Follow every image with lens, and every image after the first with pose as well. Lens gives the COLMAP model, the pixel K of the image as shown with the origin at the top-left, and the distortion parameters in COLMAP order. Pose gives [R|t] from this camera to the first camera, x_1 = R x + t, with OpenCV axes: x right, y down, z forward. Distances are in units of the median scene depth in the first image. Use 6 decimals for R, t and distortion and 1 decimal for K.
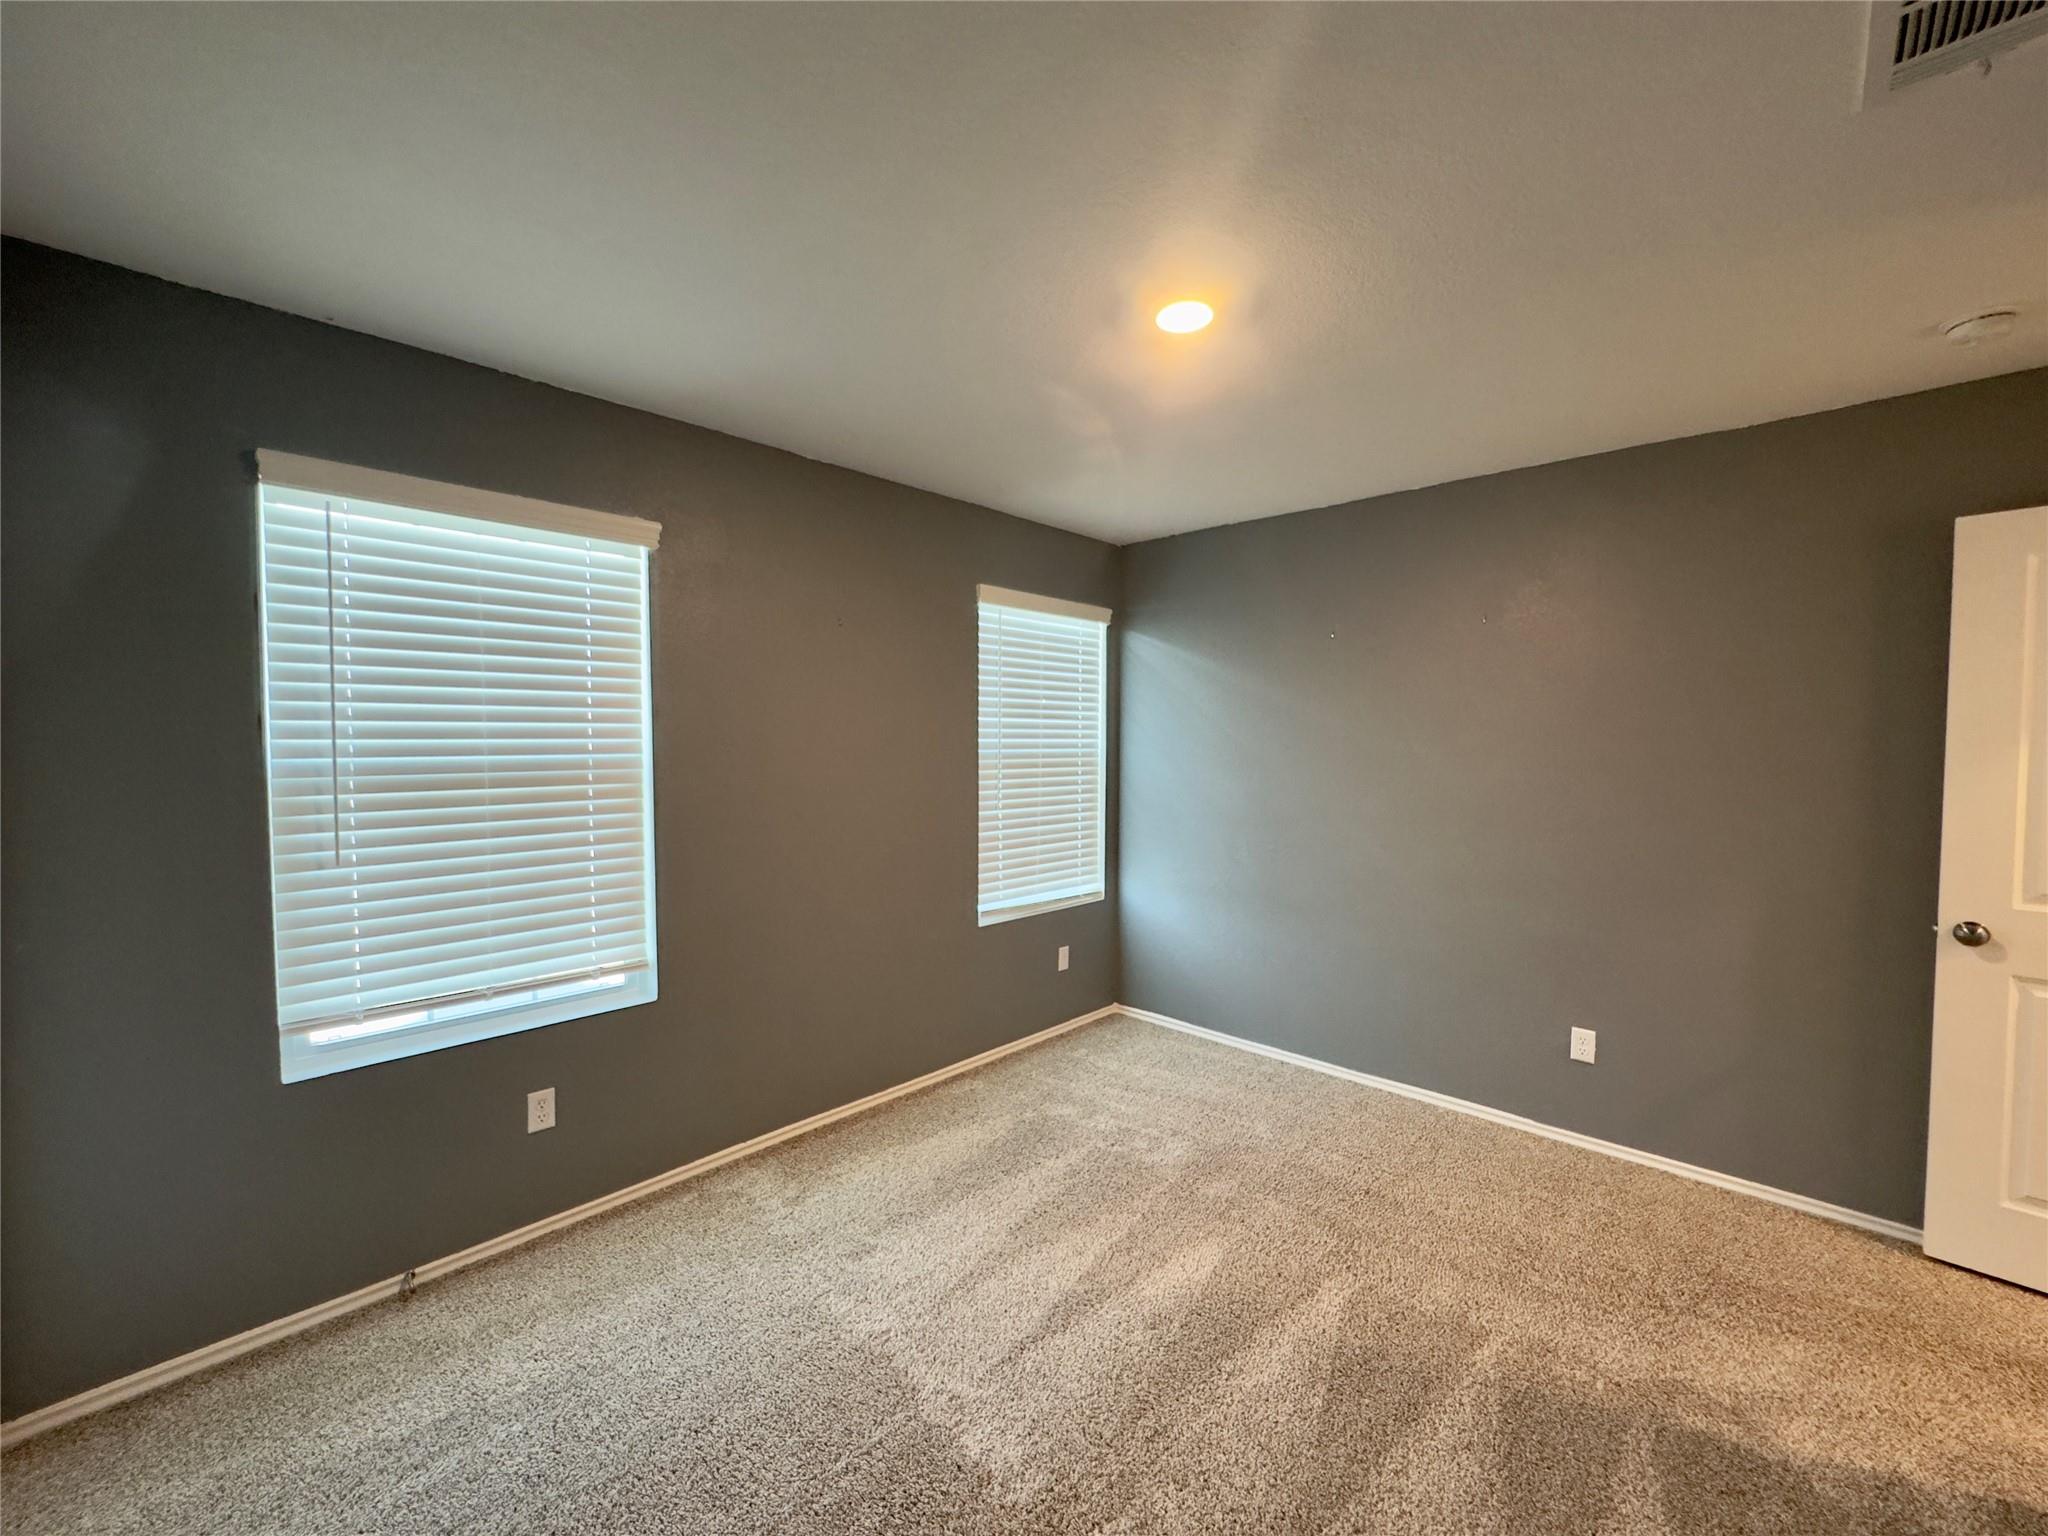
lens RADIAL K [[818.1, 0, 1041.0], [0, 818.1, 771.4], [0, 0, 1]] dist [-0.001461, 0.000042]
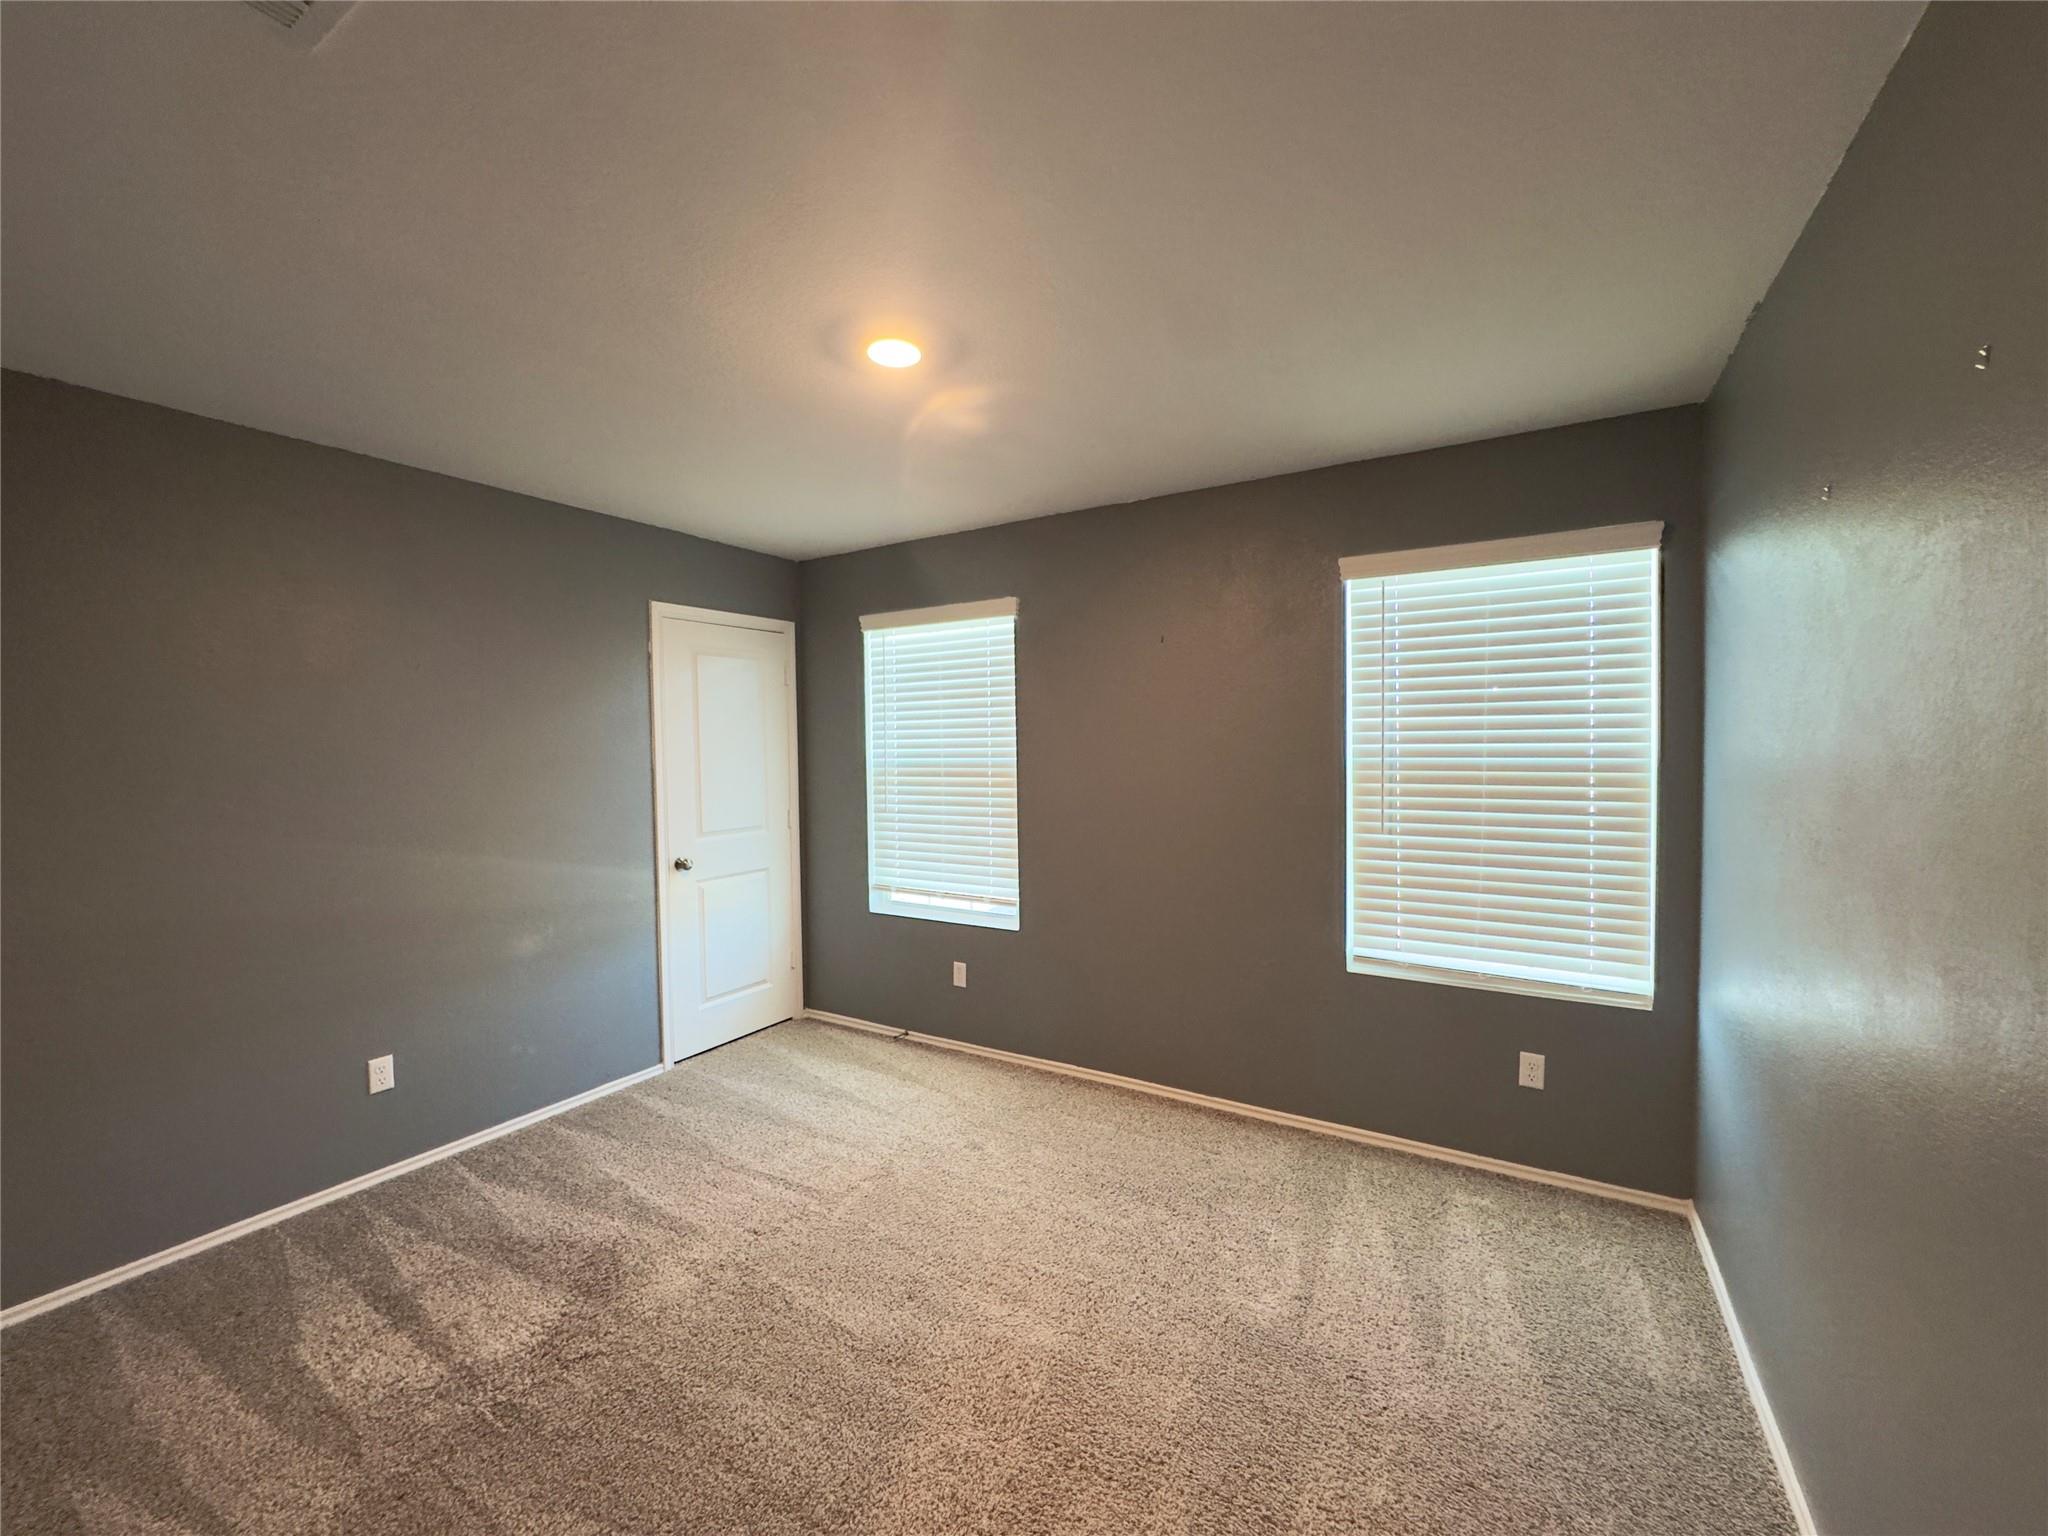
lens RADIAL K [[819.3, 0, 1021.1], [0, 819.3, 769.9], [0, 0, 1]] dist [-0.002253, 0.000167]
pose [[0.210046, 0.027923, -0.977293, 0.930345], [-0.026636, 0.999384, 0.022830, -0.034311], [0.977329, 0.021236, 0.210661, 0.702007]]
